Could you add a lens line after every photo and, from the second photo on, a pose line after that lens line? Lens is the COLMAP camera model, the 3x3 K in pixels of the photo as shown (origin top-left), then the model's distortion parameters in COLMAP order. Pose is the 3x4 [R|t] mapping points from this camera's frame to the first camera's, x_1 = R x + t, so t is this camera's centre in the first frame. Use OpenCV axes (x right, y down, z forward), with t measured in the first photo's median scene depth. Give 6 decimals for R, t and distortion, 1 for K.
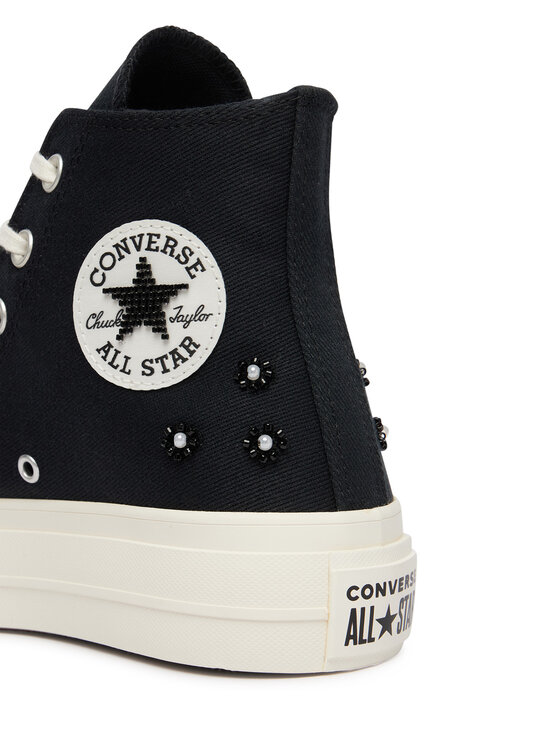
lens RADIAL K [[1273.1, 0, 278.6], [0, 1273.1, 372.0], [0, 0, 1]] dist [-0.157932, 0.000000]
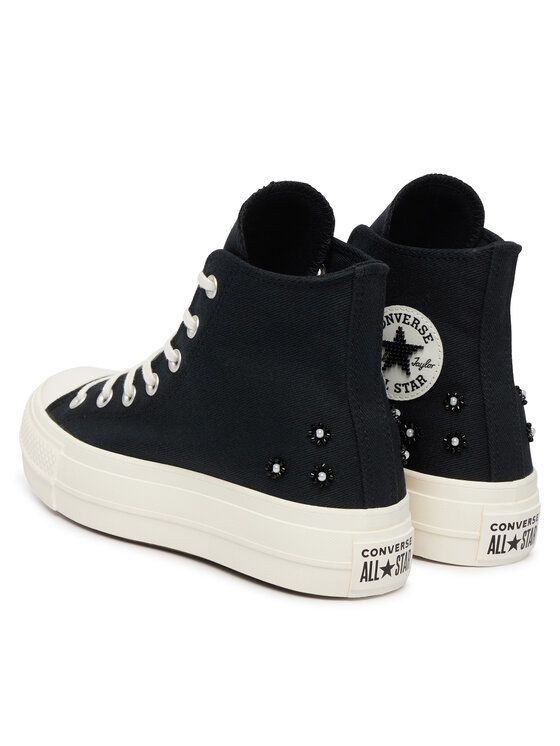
lens RADIAL K [[1467.1, 0, 280.3], [0, 1467.1, 373.7], [0, 0, 1]] dist [-0.072038, 0.000000]
pose [[0.969345, 0.112137, -0.218624, 0.189265], [-0.070784, 0.979507, 0.188564, -0.406519], [0.235288, -0.167309, 0.957417, -1.032717]]
